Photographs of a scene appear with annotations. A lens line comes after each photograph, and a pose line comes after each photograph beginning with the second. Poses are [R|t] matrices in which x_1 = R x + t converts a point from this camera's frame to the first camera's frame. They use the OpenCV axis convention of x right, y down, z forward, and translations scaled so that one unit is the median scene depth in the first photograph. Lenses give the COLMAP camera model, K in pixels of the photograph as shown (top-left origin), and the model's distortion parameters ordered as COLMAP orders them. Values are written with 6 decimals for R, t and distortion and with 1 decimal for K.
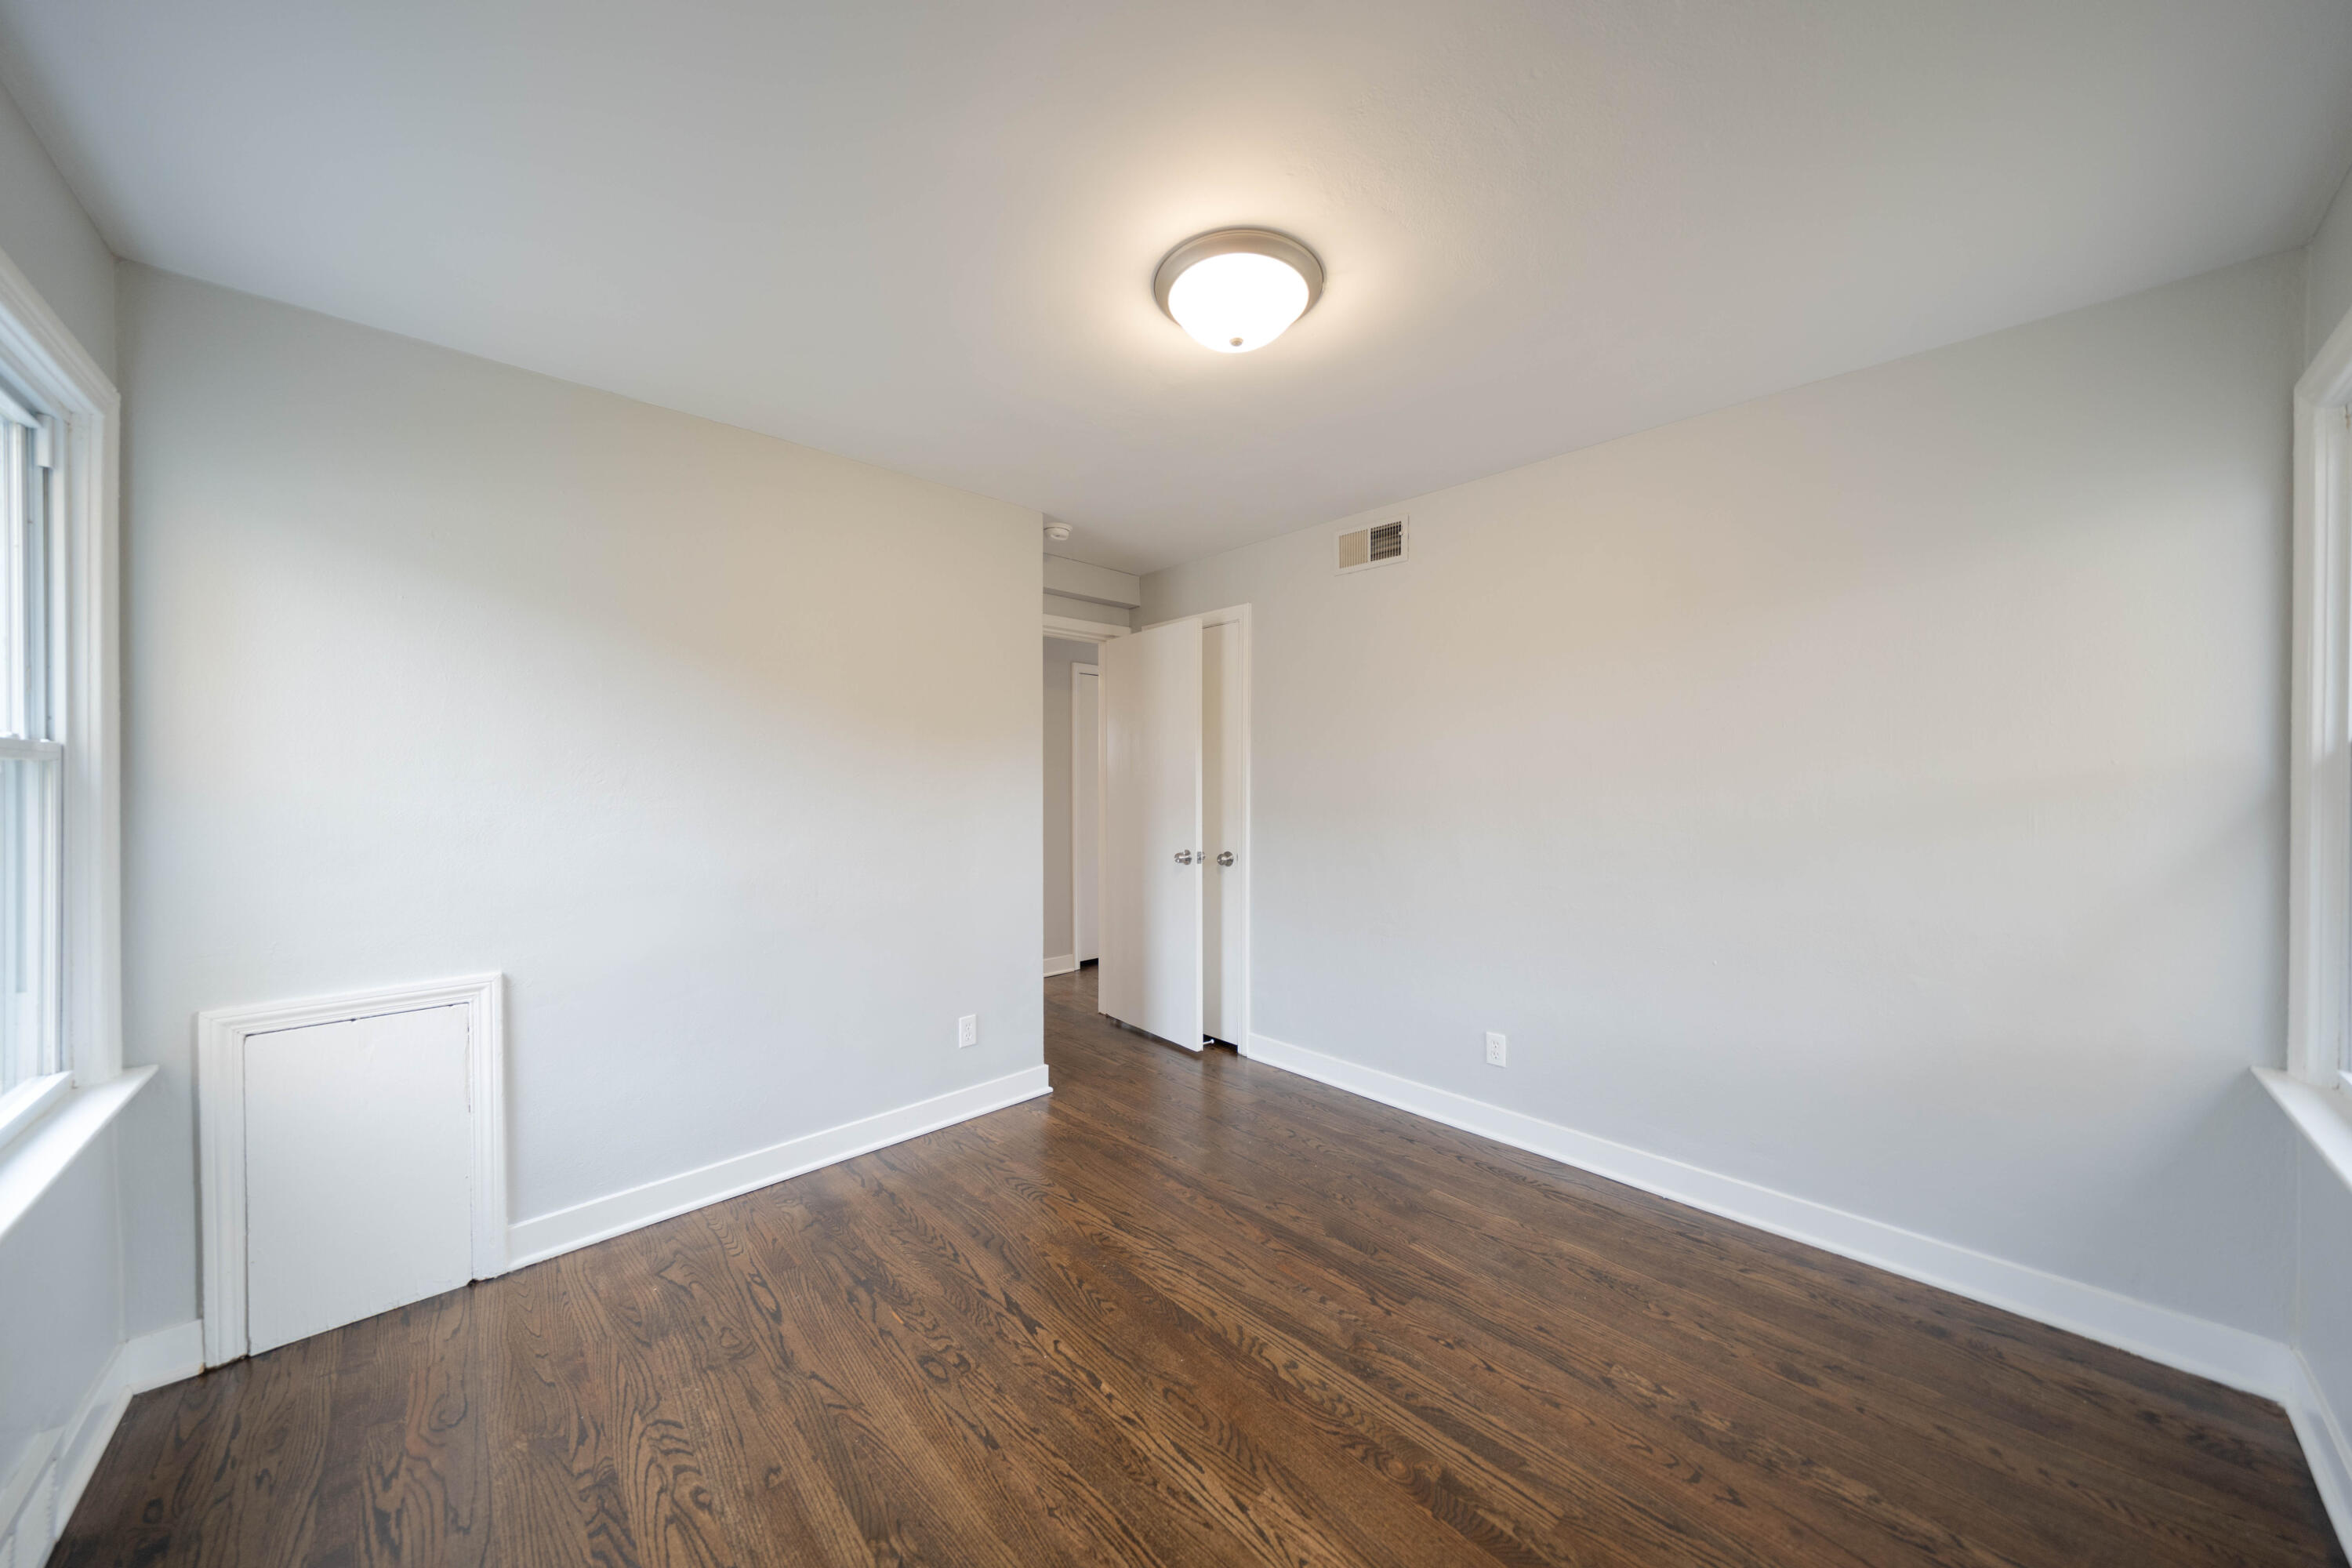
lens RADIAL K [[793.1, 0, 1173.4], [0, 793.1, 784.0], [0, 0, 1]] dist [0.001814, 0.000113]
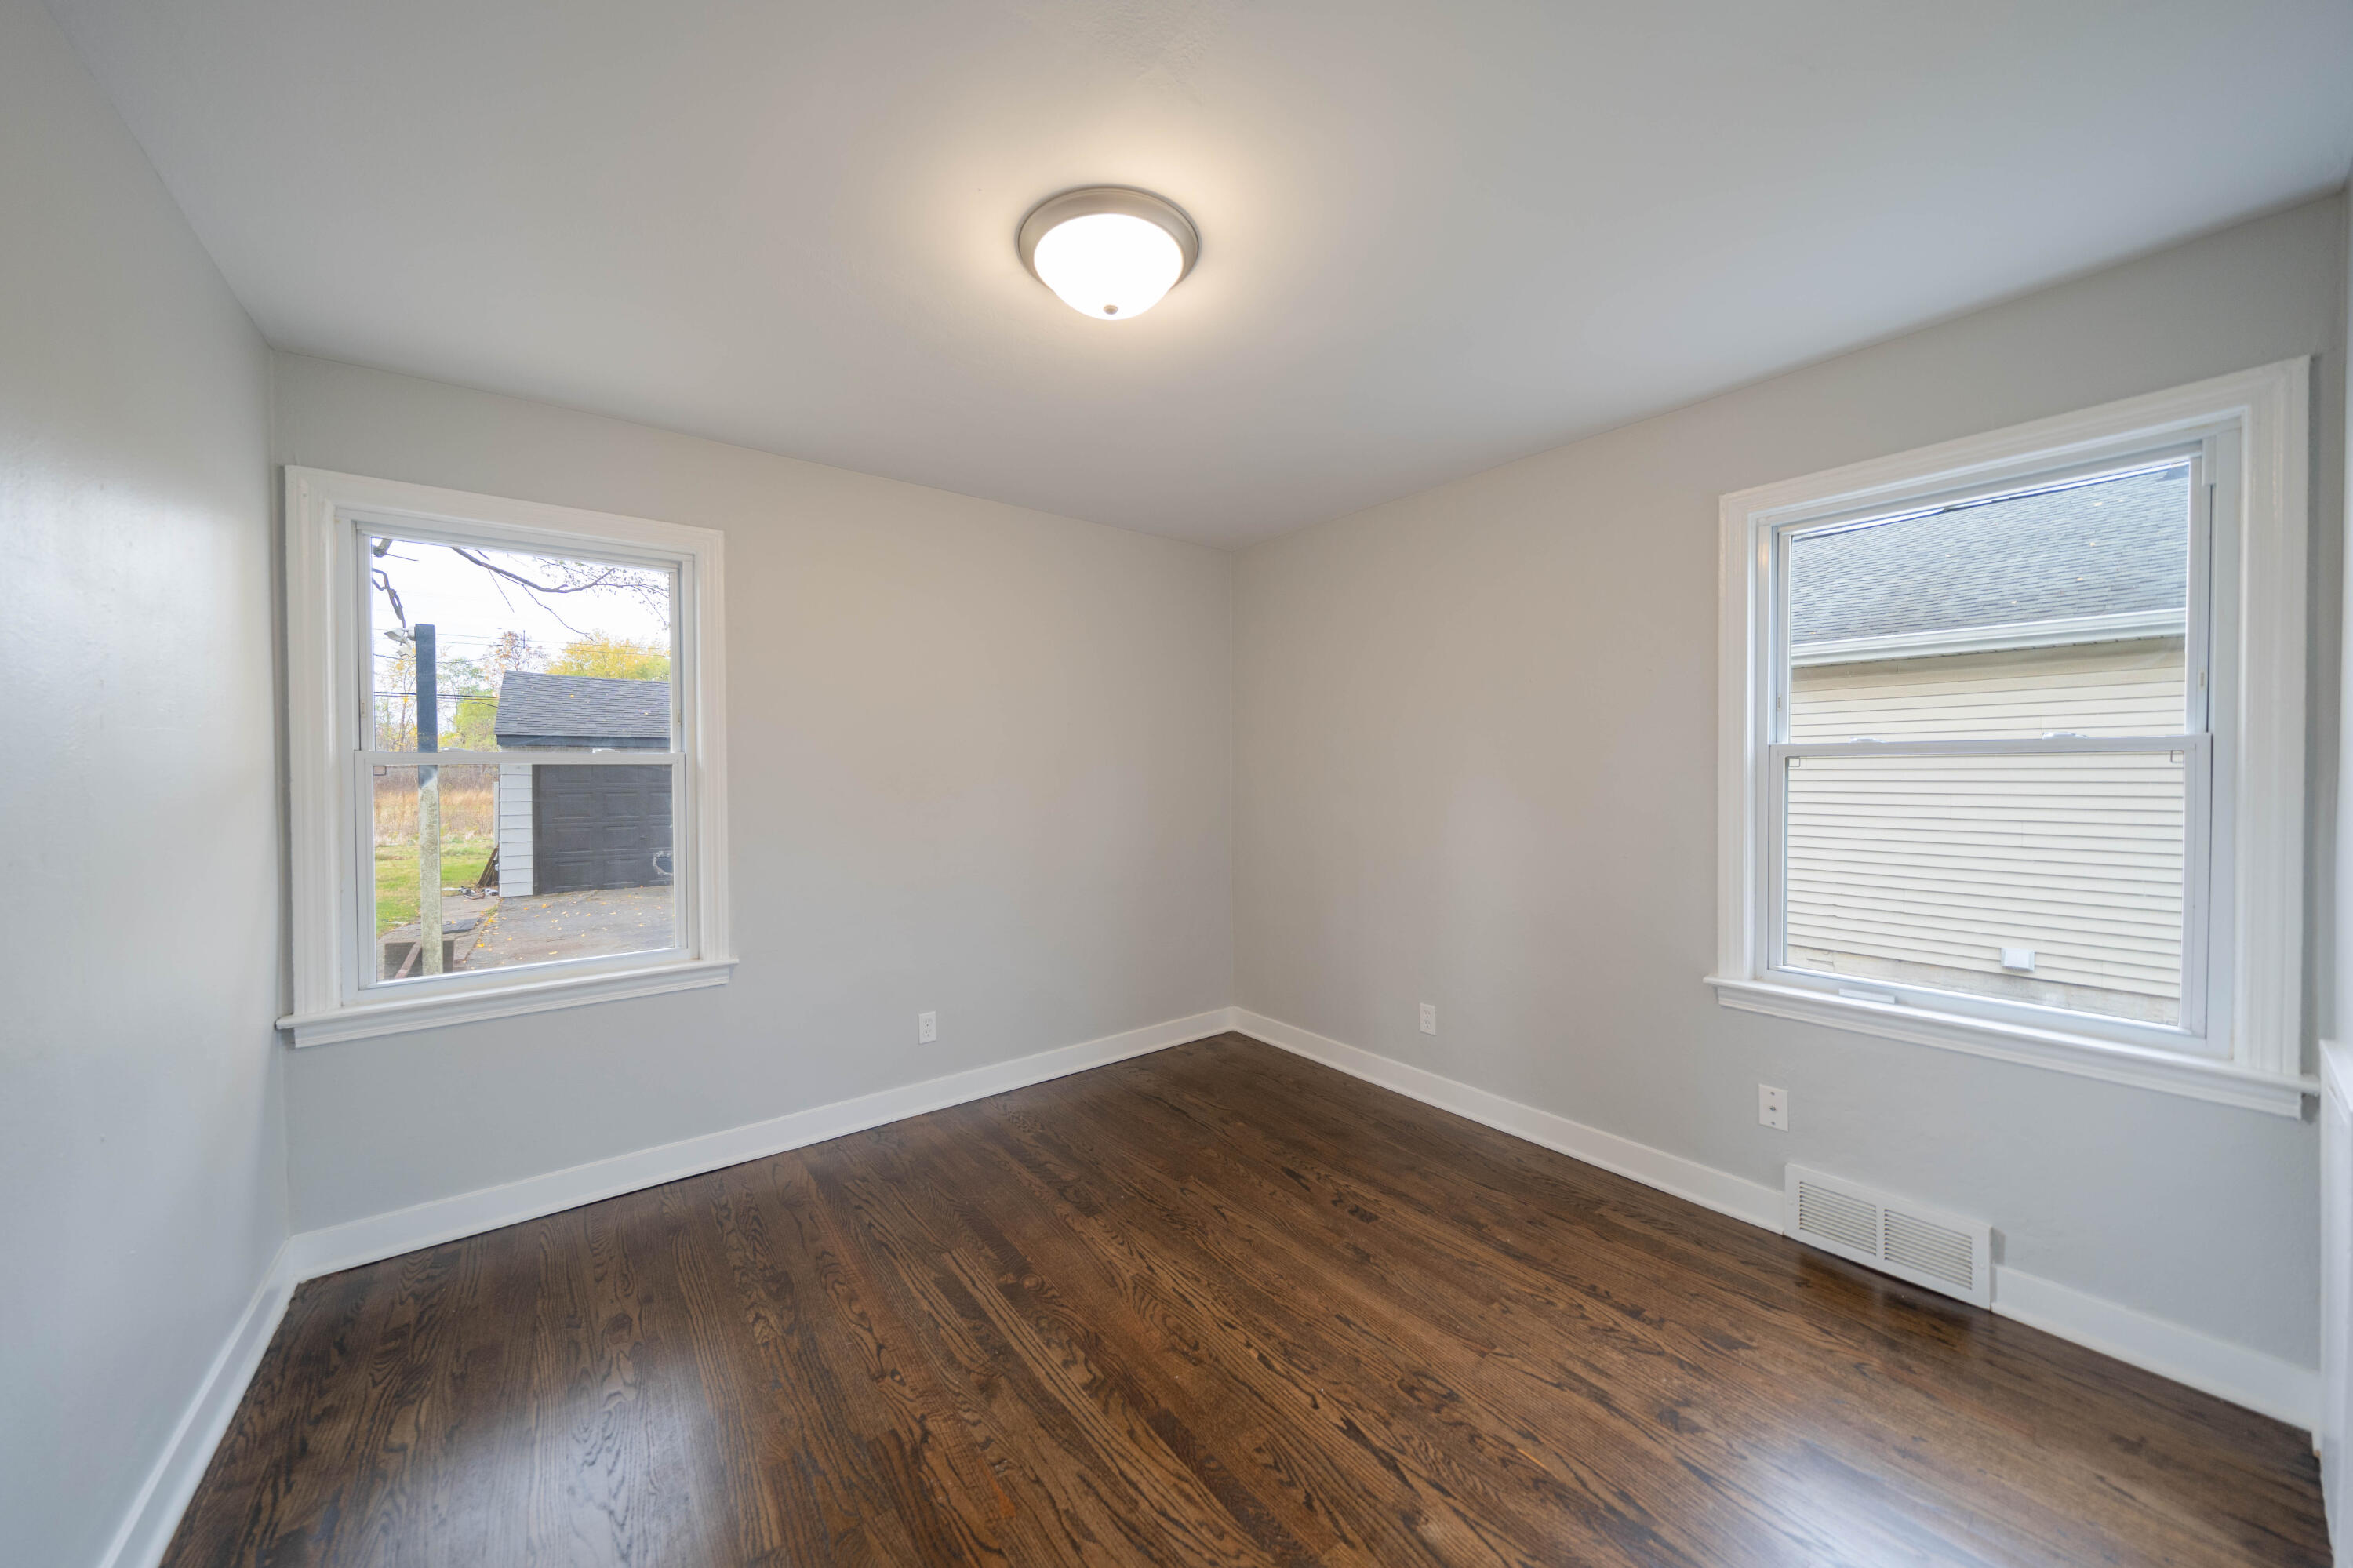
lens RADIAL K [[793.5, 0, 1159.1], [0, 793.5, 790.3], [0, 0, 1]] dist [0.001814, 0.000113]
pose [[-0.993758, 0.006397, 0.111370, -0.080113], [0.009271, 0.999637, 0.025305, -0.010936], [-0.111168, 0.026180, -0.993457, 1.960945]]
